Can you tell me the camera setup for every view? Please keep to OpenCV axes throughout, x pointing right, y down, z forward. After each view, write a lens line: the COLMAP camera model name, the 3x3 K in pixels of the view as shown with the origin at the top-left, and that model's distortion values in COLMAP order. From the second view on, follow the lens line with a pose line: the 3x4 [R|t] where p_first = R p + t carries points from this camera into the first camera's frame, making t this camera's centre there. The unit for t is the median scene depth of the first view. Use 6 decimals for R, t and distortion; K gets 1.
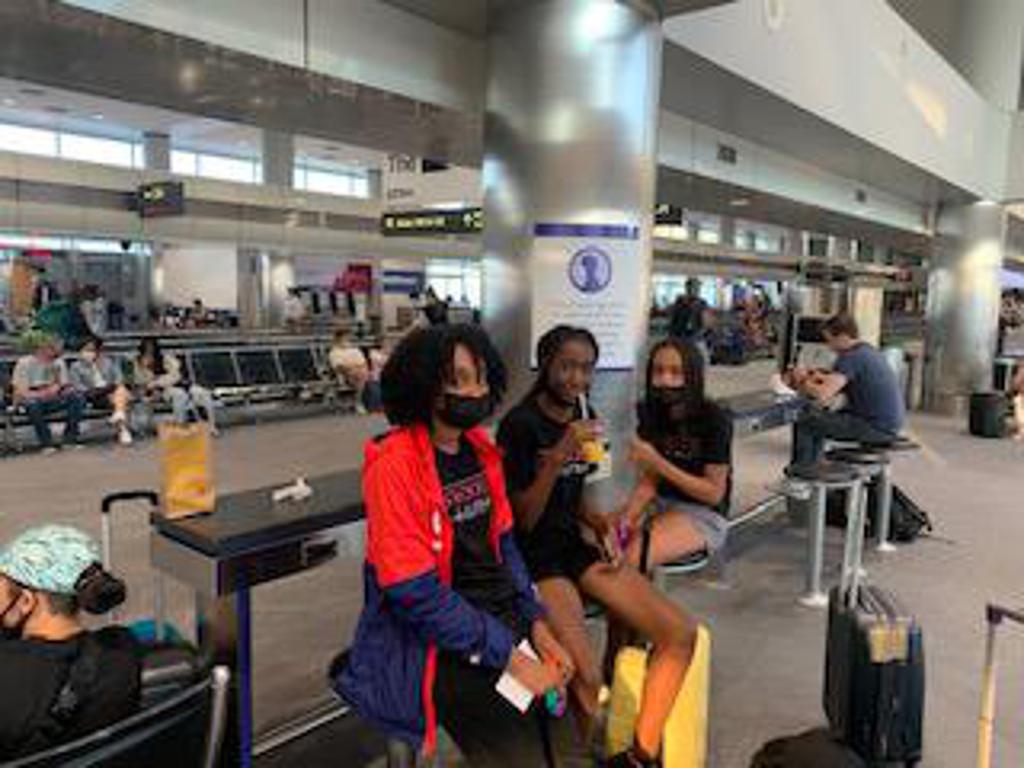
lens RADIAL K [[858.6, 0, 489.3], [0, 858.6, 376.5], [0, 0, 1]] dist [-0.051174, 0.185233]
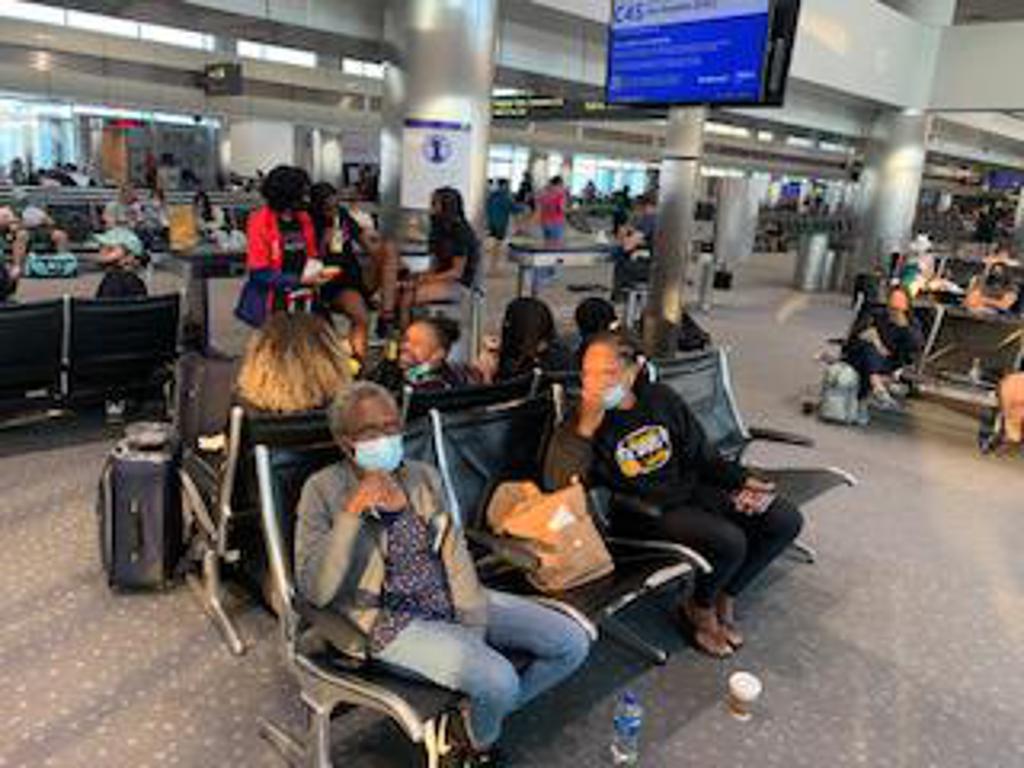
lens RADIAL K [[858.6, 0, 489.3], [0, 858.6, 376.5], [0, 0, 1]] dist [-0.051174, 0.185233]
pose [[0.994910, 0.064271, -0.077611, 0.081964], [-0.053865, 0.990124, 0.129435, 0.020409], [0.085163, -0.124596, 0.988546, -0.151506]]
